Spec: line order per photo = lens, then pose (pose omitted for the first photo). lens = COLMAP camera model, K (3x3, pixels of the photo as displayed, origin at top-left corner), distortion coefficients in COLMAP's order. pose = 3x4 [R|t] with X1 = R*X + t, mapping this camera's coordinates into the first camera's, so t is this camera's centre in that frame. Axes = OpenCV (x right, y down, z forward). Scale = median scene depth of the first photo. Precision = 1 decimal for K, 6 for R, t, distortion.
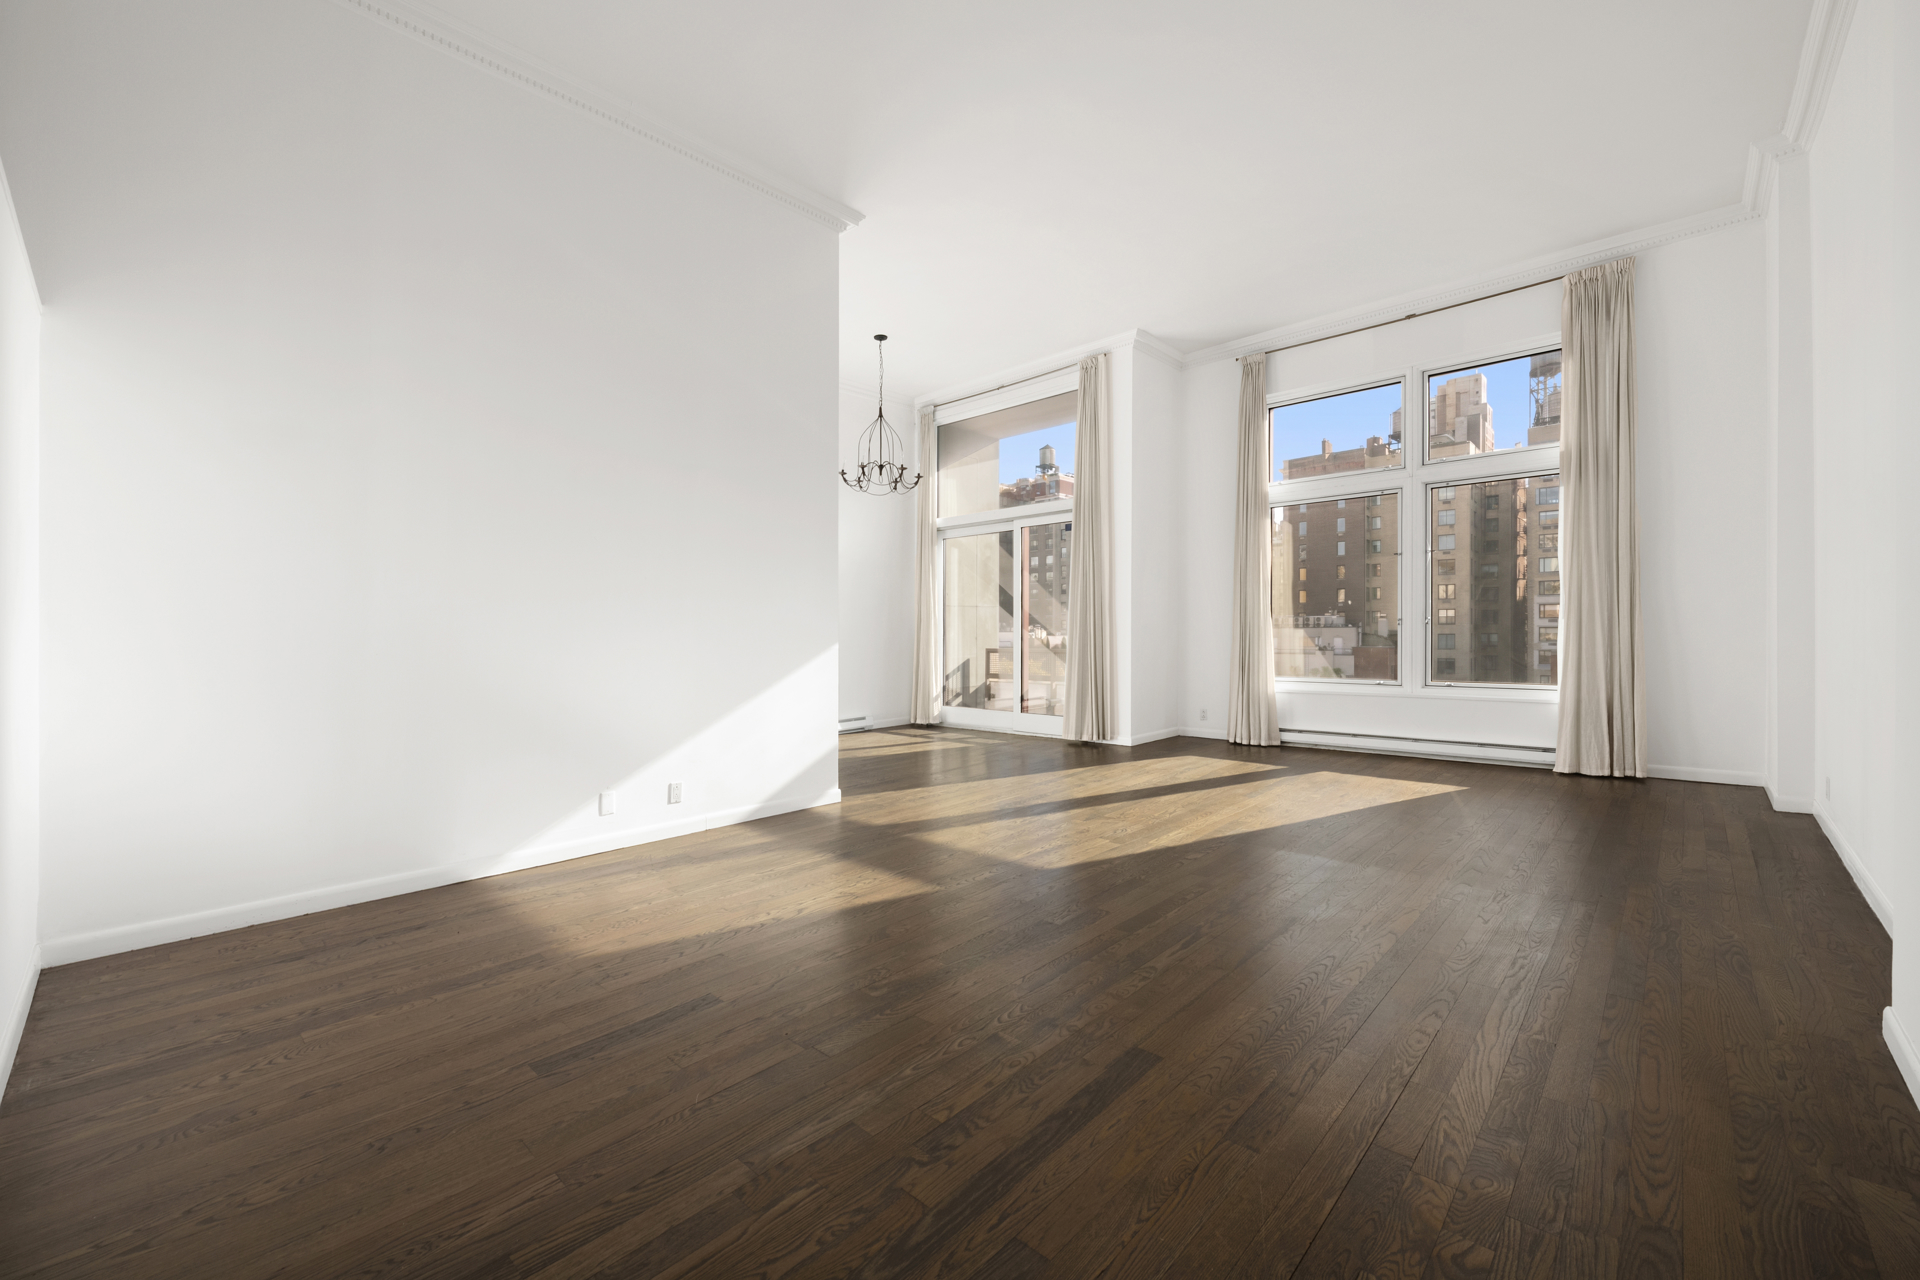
lens RADIAL K [[766.6, 0, 940.7], [0, 766.6, 649.3], [0, 0, 1]] dist [-0.009284, -0.000129]
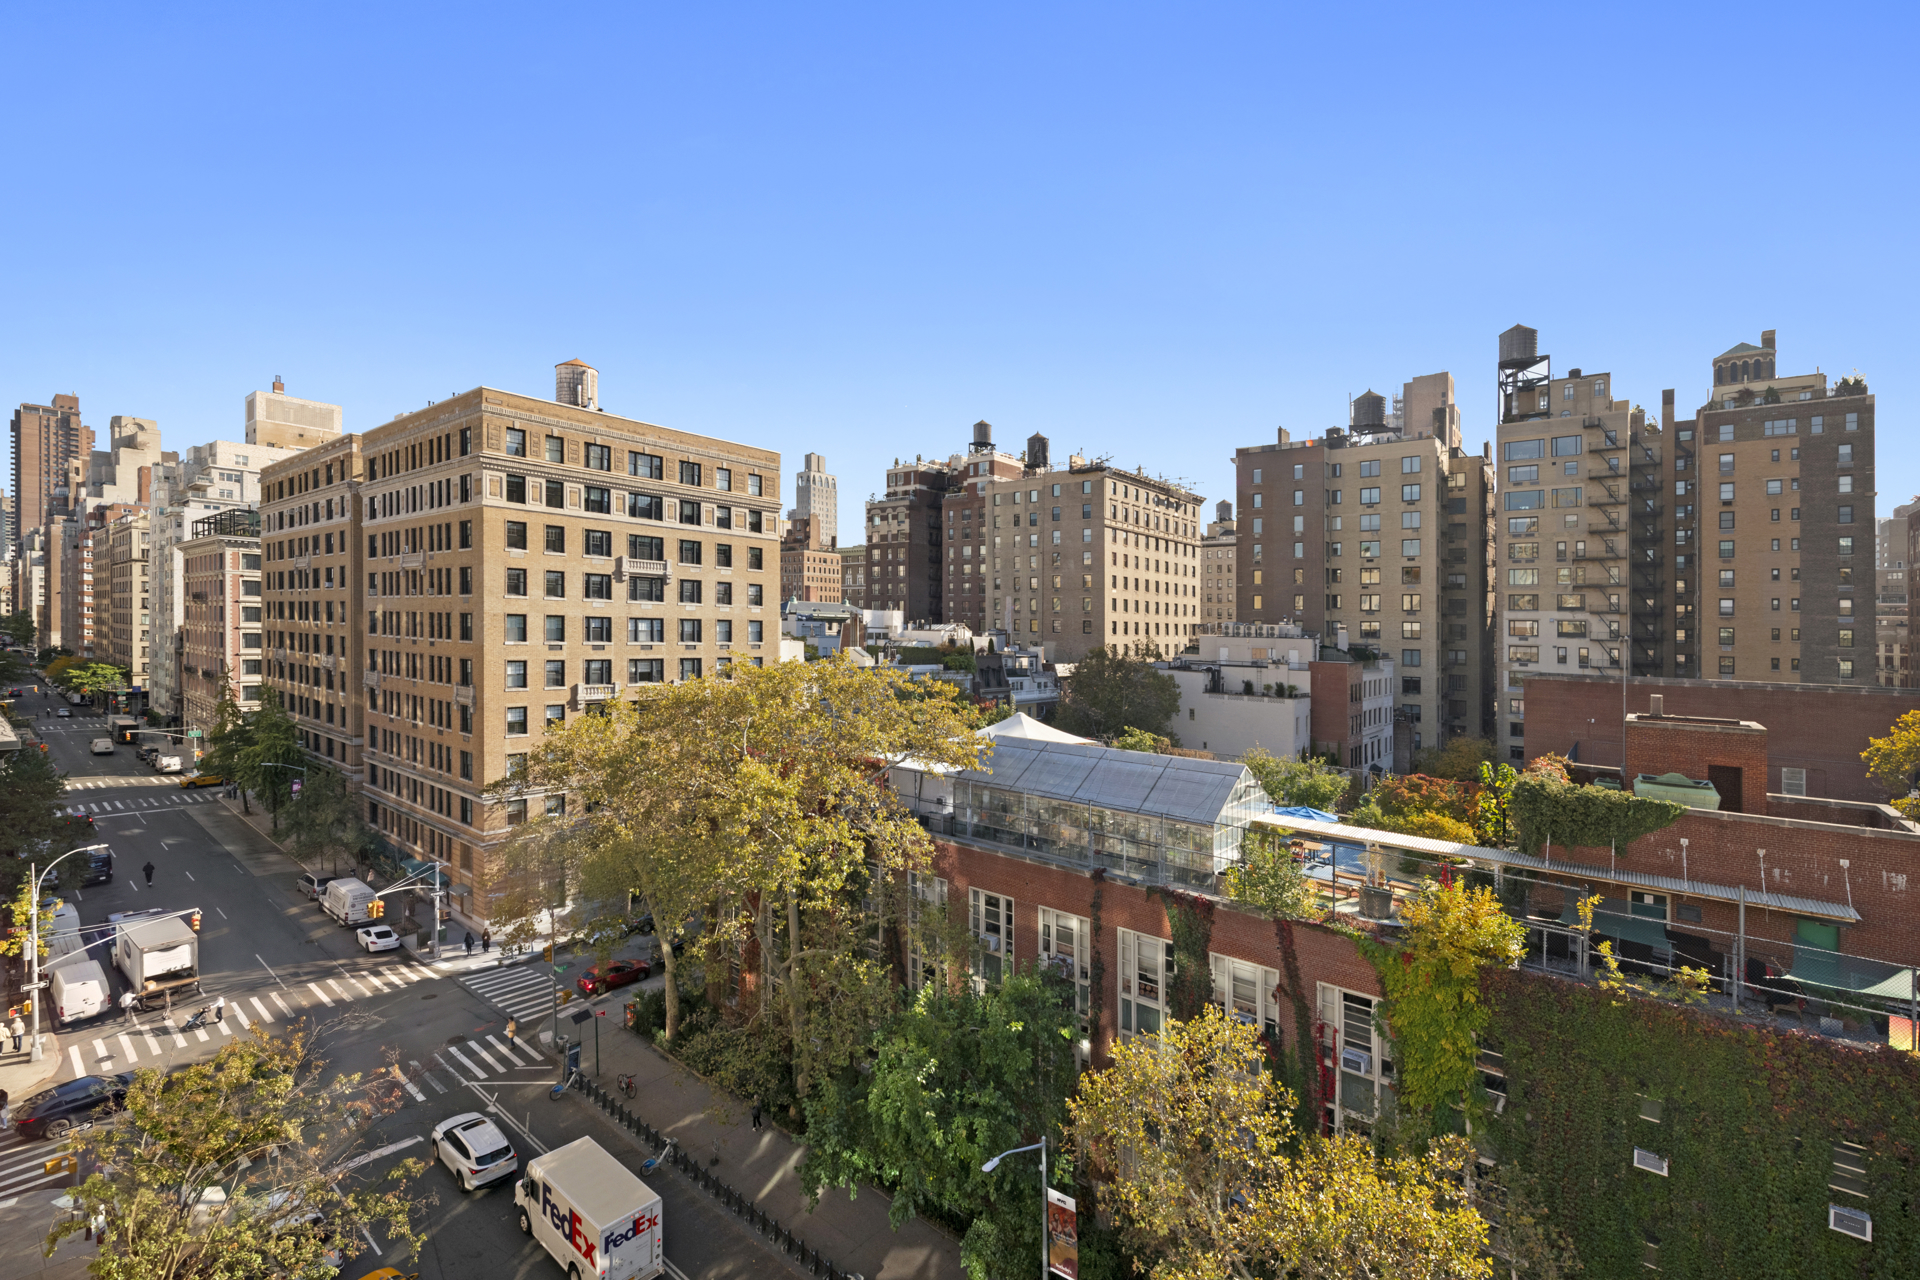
lens RADIAL K [[859.2, 0, 947.6], [0, 859.2, 603.5], [0, 0, 1]] dist [0.000329, -0.000865]
pose [[0.995719, 0.037494, 0.084489, 0.814311], [-0.032941, 0.997962, -0.054651, -0.032129], [-0.086366, 0.051634, 0.994925, 0.992360]]
